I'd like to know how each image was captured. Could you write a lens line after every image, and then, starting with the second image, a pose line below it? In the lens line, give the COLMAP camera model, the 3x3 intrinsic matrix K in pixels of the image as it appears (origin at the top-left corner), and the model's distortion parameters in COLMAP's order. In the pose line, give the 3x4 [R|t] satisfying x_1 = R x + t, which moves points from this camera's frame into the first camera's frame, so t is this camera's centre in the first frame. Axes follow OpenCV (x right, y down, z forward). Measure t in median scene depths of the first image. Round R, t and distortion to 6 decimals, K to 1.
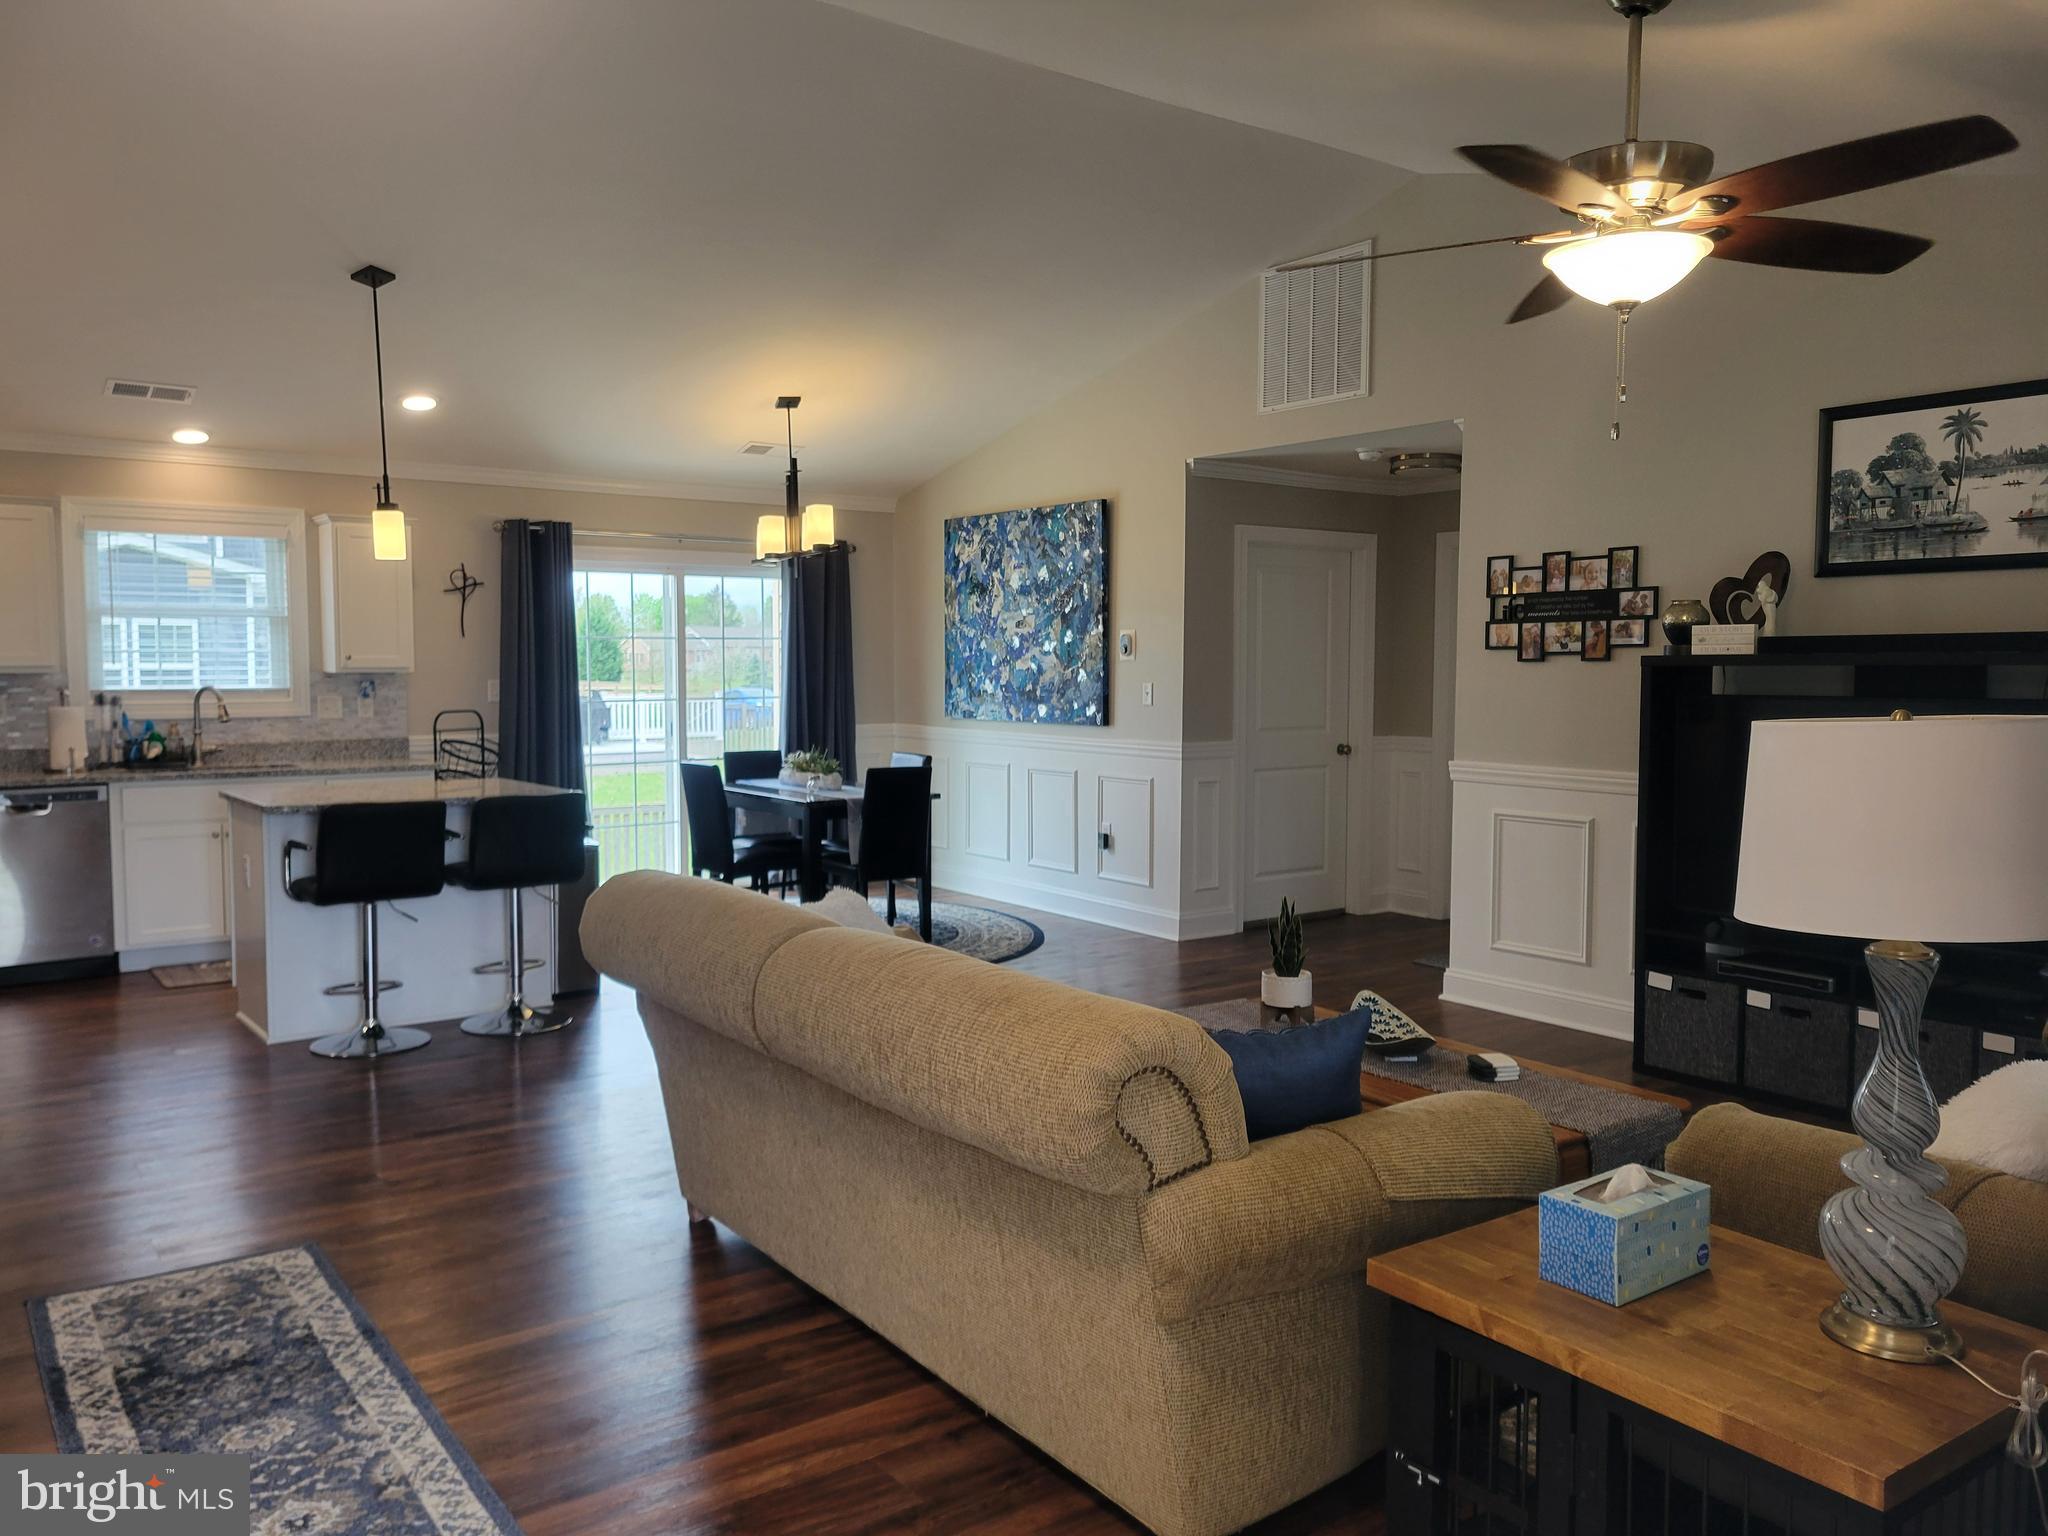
lens RADIAL K [[1537.0, 0, 1007.8], [0, 1537.0, 763.1], [0, 0, 1]] dist [0.050264, -0.036659]
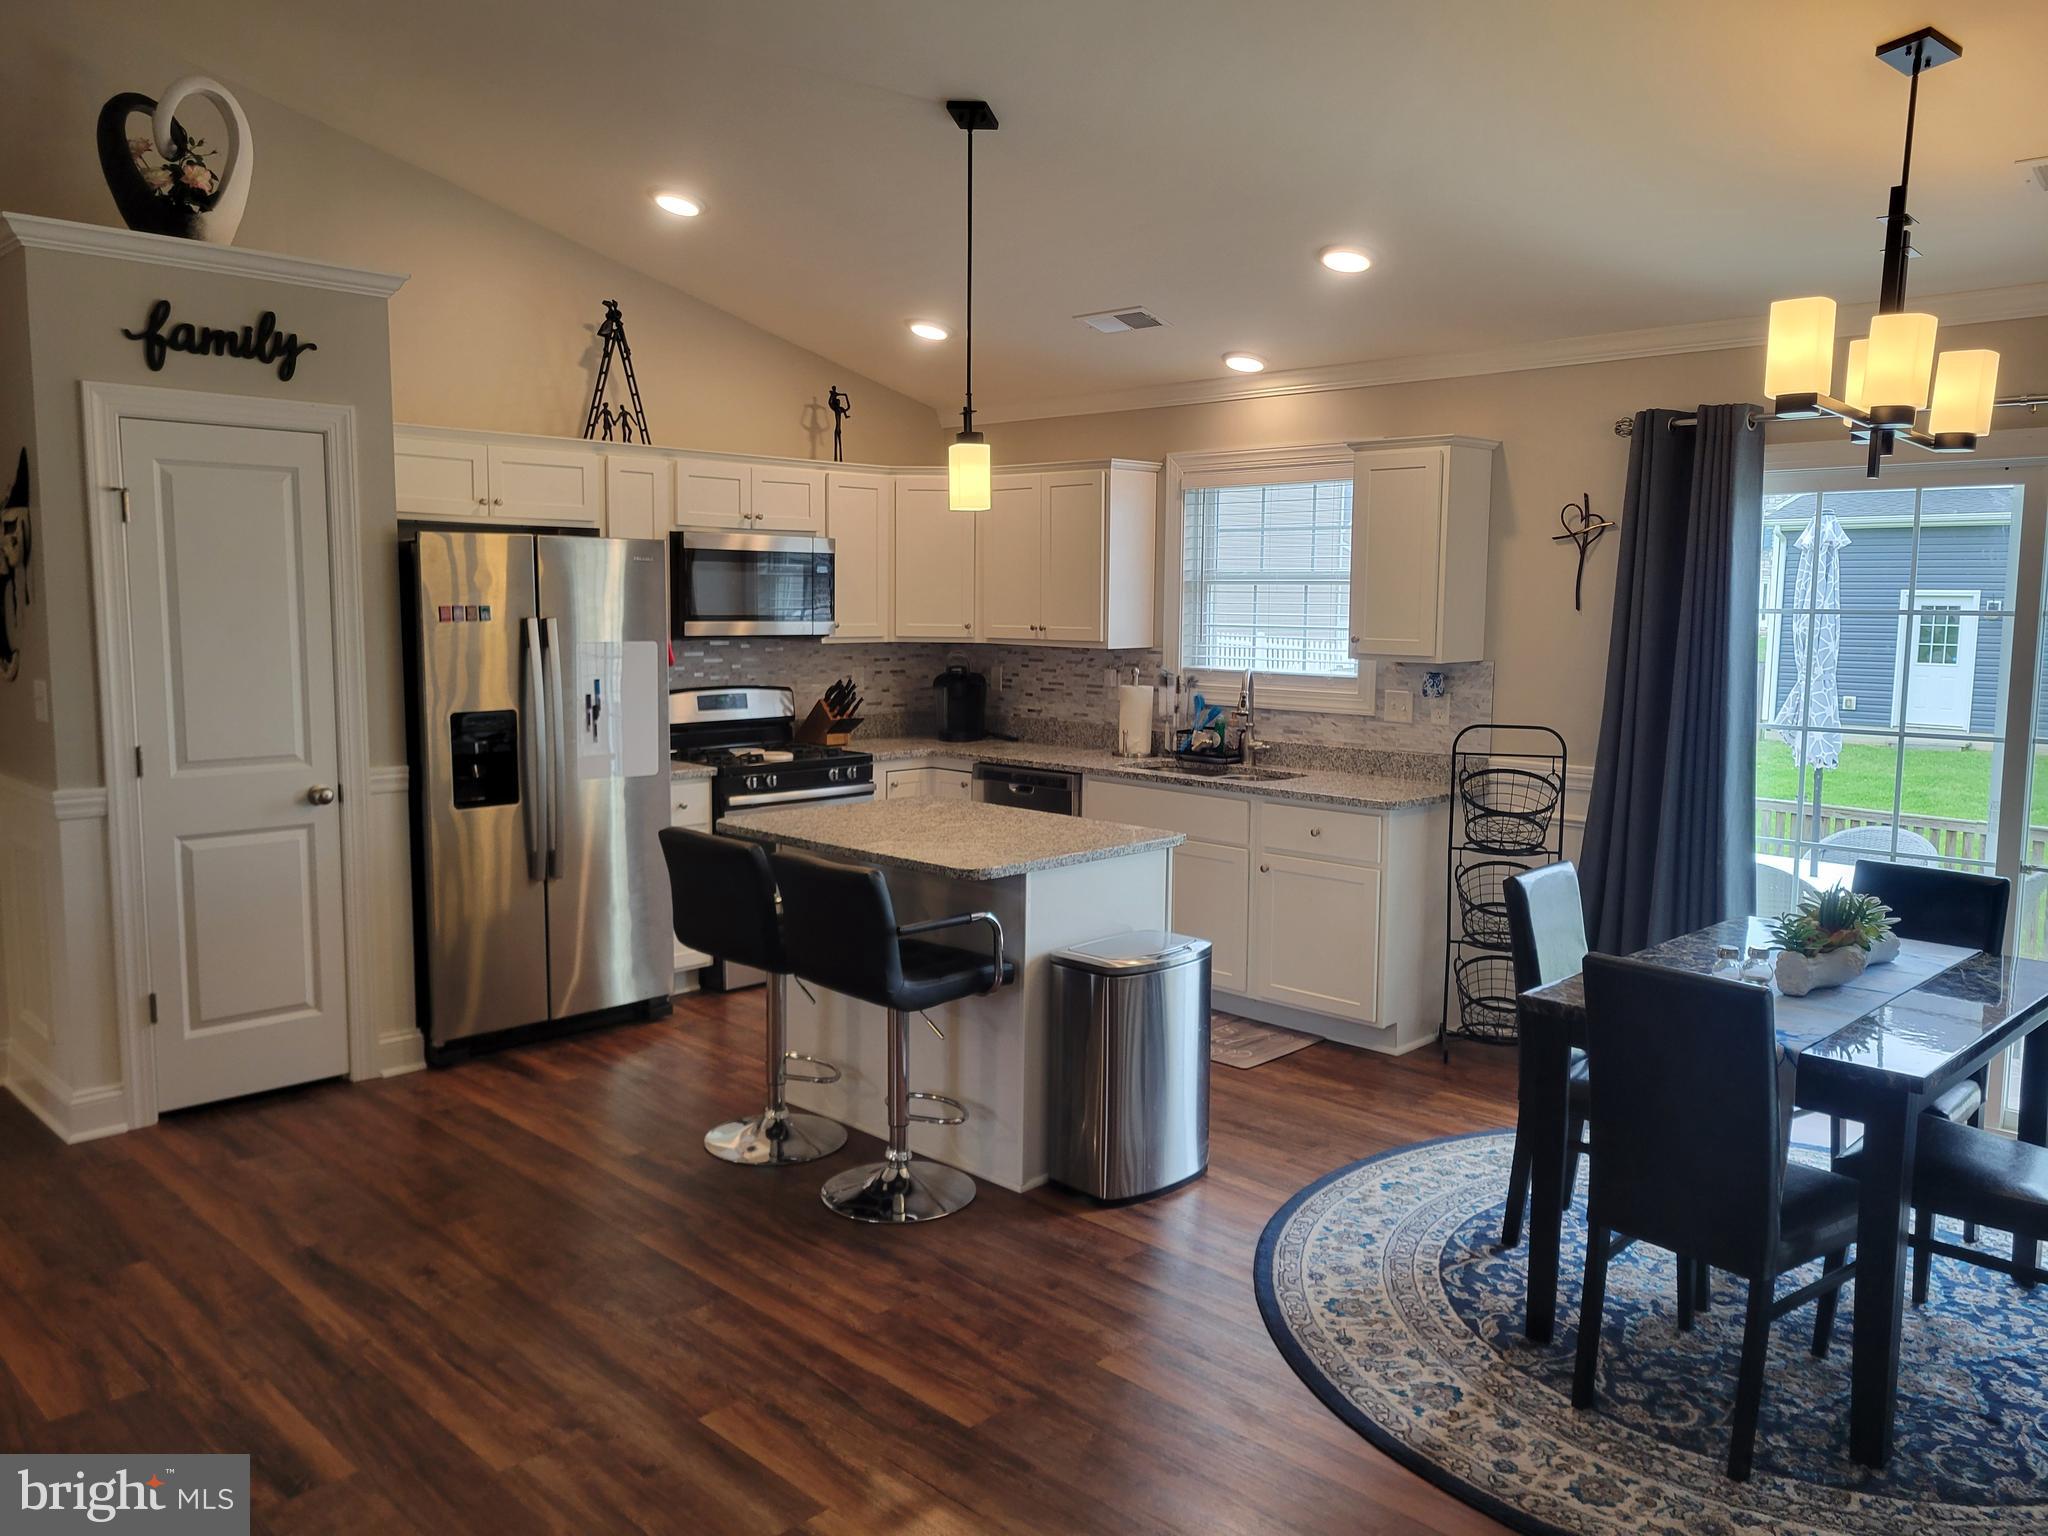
lens RADIAL K [[1544.6, 0, 1017.4], [0, 1544.6, 760.1], [0, 0, 1]] dist [0.053081, -0.038698]
pose [[0.153975, 0.108246, -0.982127, 0.281714], [-0.077450, 0.992245, 0.097219, -0.074823], [0.985035, 0.061097, 0.161165, 0.777381]]
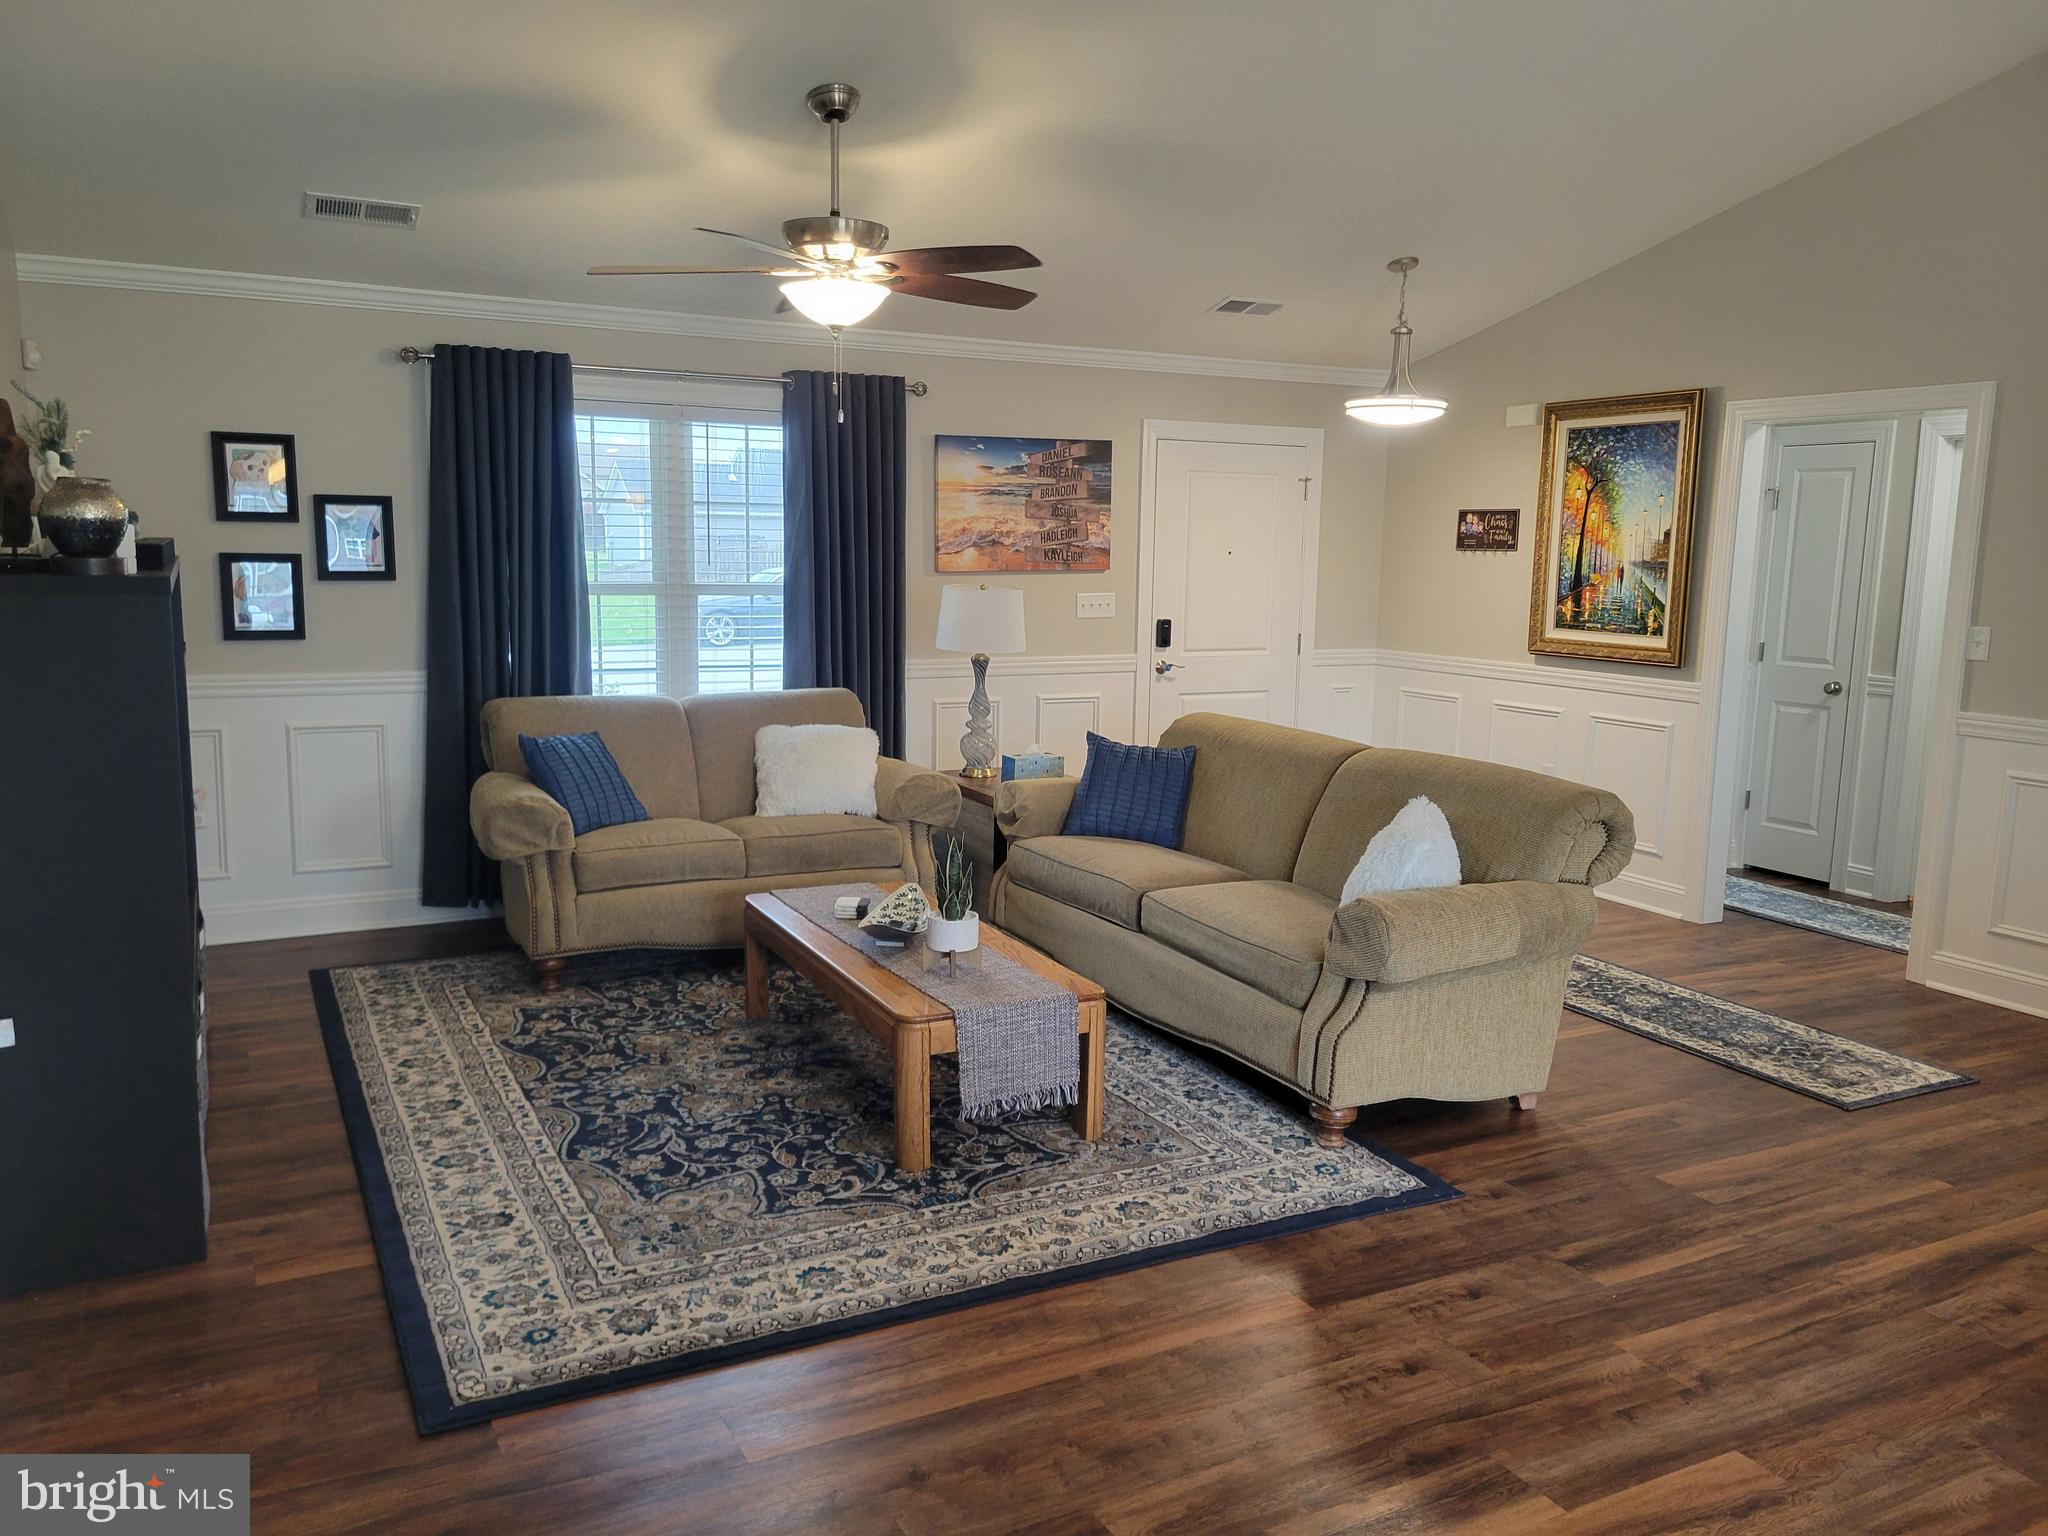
lens RADIAL K [[1537.0, 0, 1007.8], [0, 1537.0, 763.1], [0, 0, 1]] dist [0.050264, -0.036659]
pose [[-0.988226, -0.042348, 0.147021, 0.006417], [-0.010490, 0.977424, 0.211027, -0.094016], [-0.152638, 0.207000, -0.966361, 1.127049]]
